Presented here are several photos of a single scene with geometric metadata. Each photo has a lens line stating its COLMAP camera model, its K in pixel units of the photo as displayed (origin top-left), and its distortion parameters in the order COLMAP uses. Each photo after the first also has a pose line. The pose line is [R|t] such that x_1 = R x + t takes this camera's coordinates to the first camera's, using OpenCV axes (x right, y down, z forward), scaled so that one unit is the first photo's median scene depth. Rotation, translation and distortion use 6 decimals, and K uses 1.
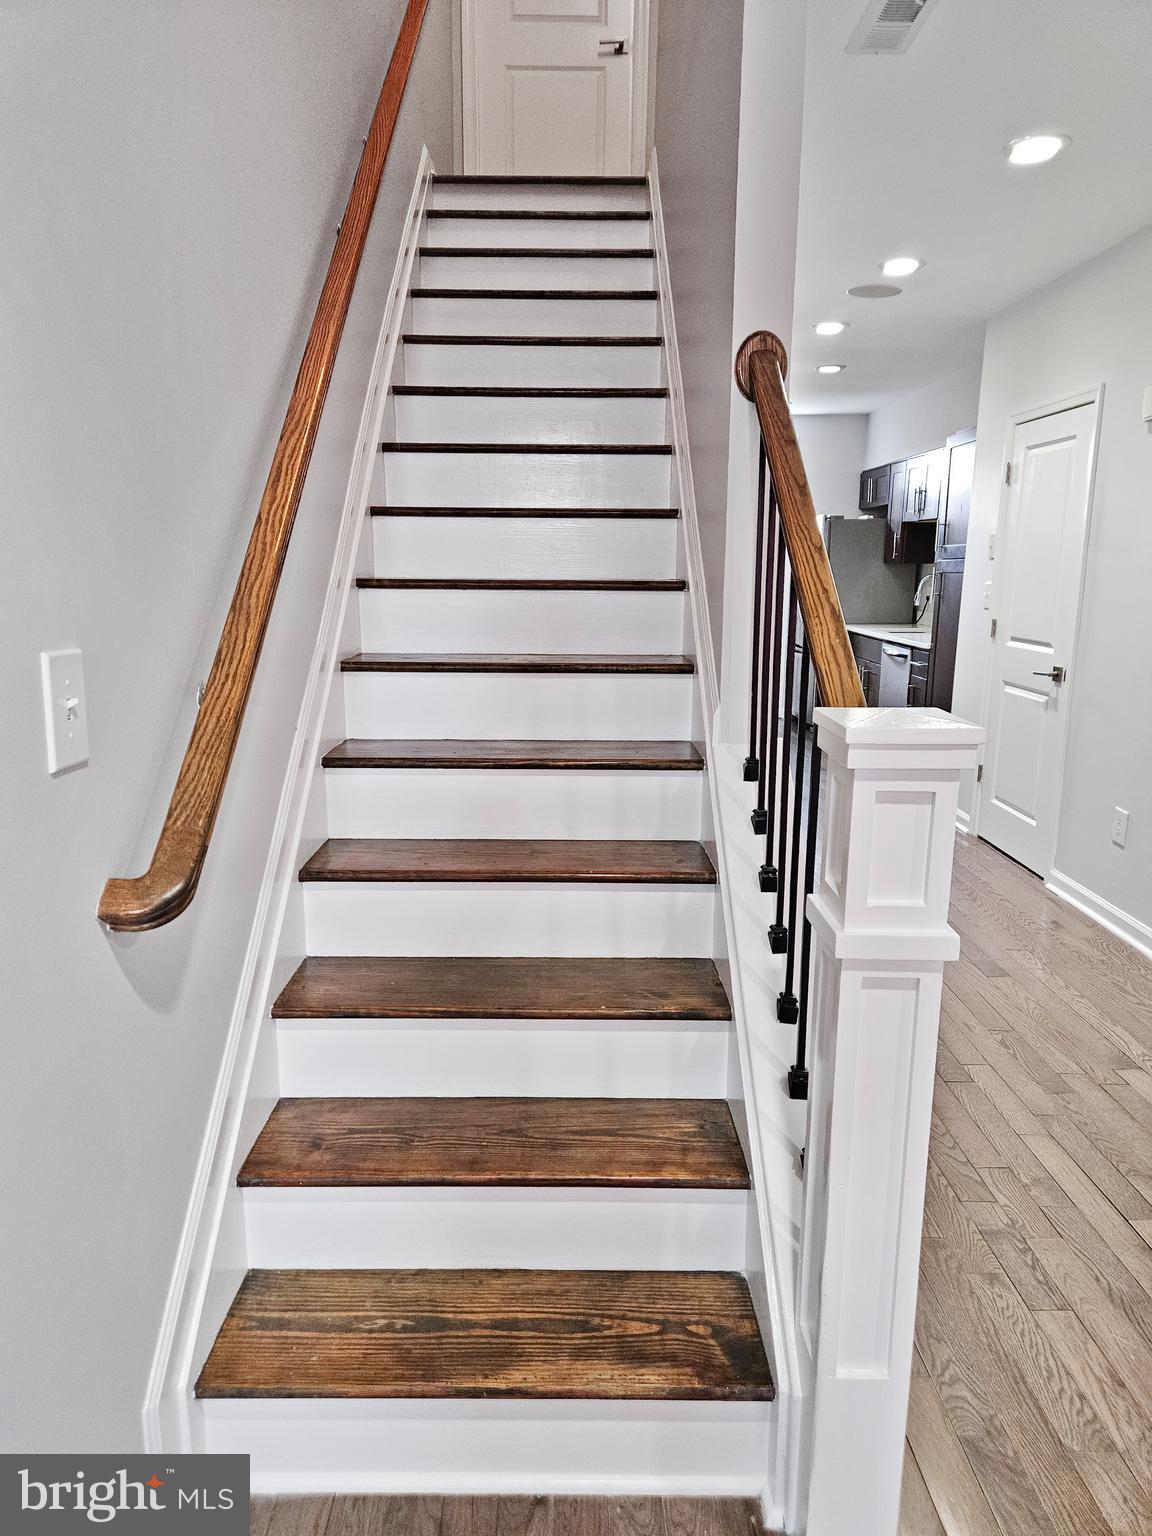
lens RADIAL K [[1029.1, 0, 565.9], [0, 1029.1, 759.6], [0, 0, 1]] dist [0.053808, -0.045141]
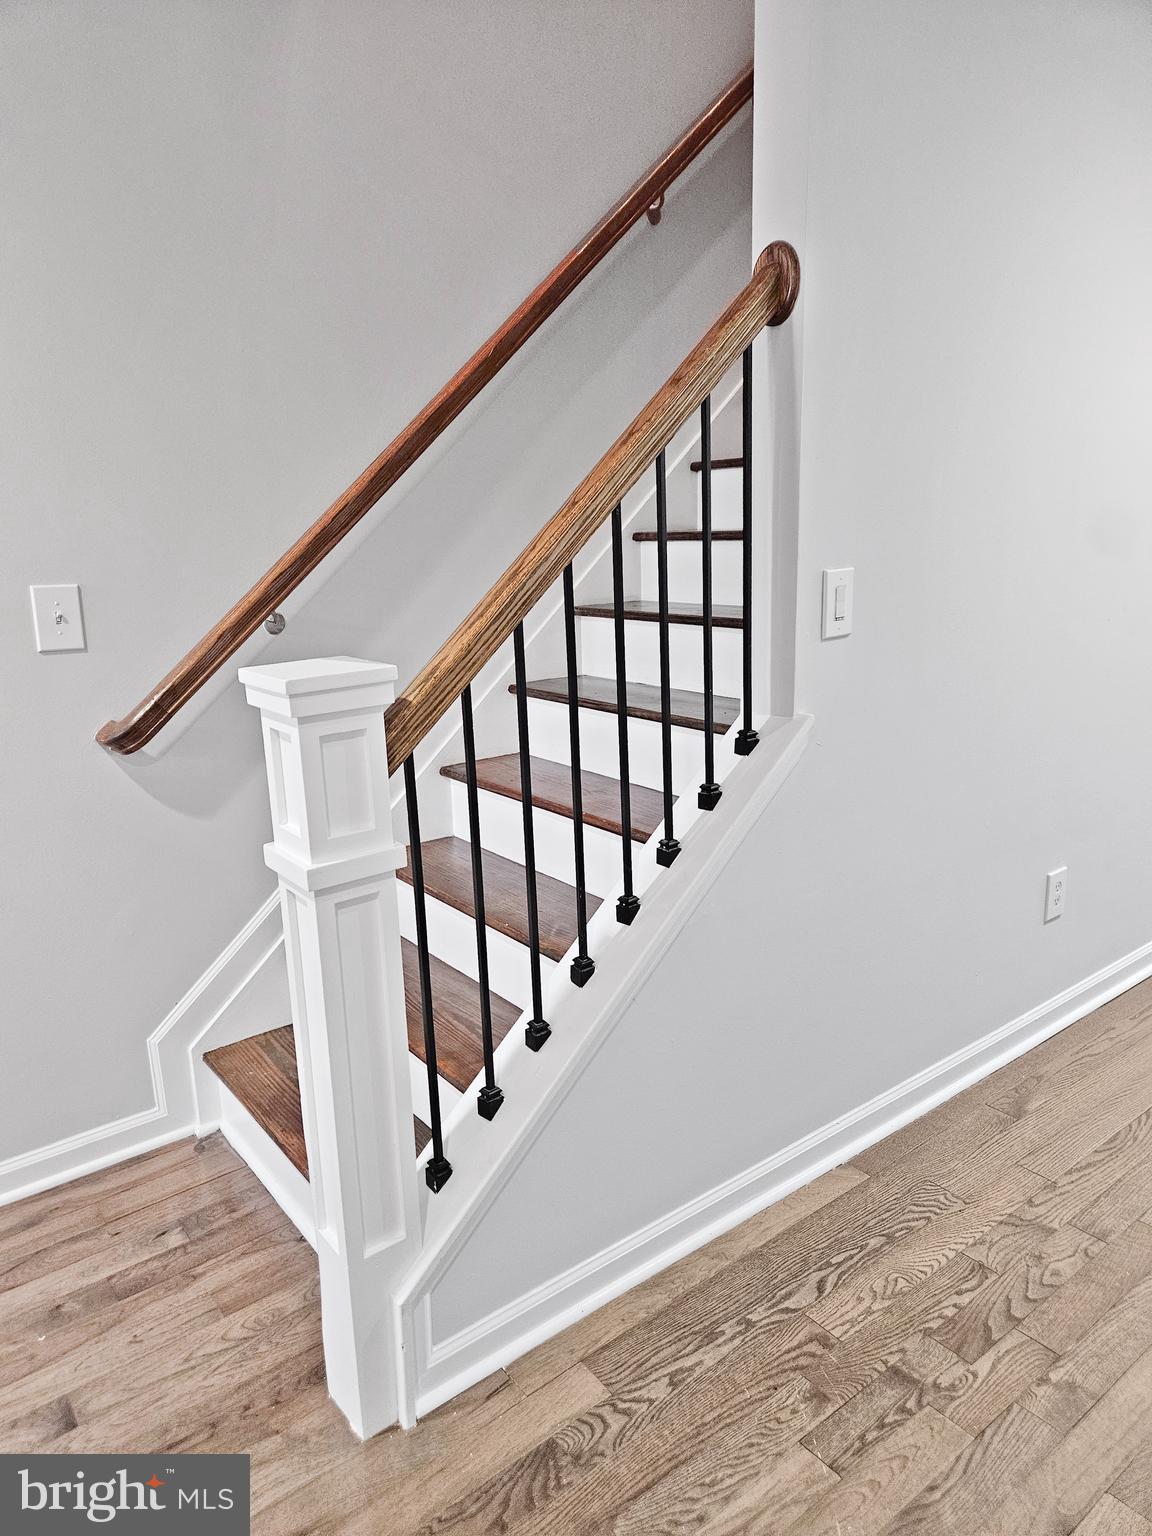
lens RADIAL K [[1029.1, 0, 570.2], [0, 1029.1, 773.1], [0, 0, 1]] dist [0.053808, -0.045141]
pose [[0.601477, 0.164311, -0.781810, 0.922252], [-0.116397, 0.986202, 0.117719, -0.060902], [0.790365, 0.020195, 0.612304, 0.368565]]
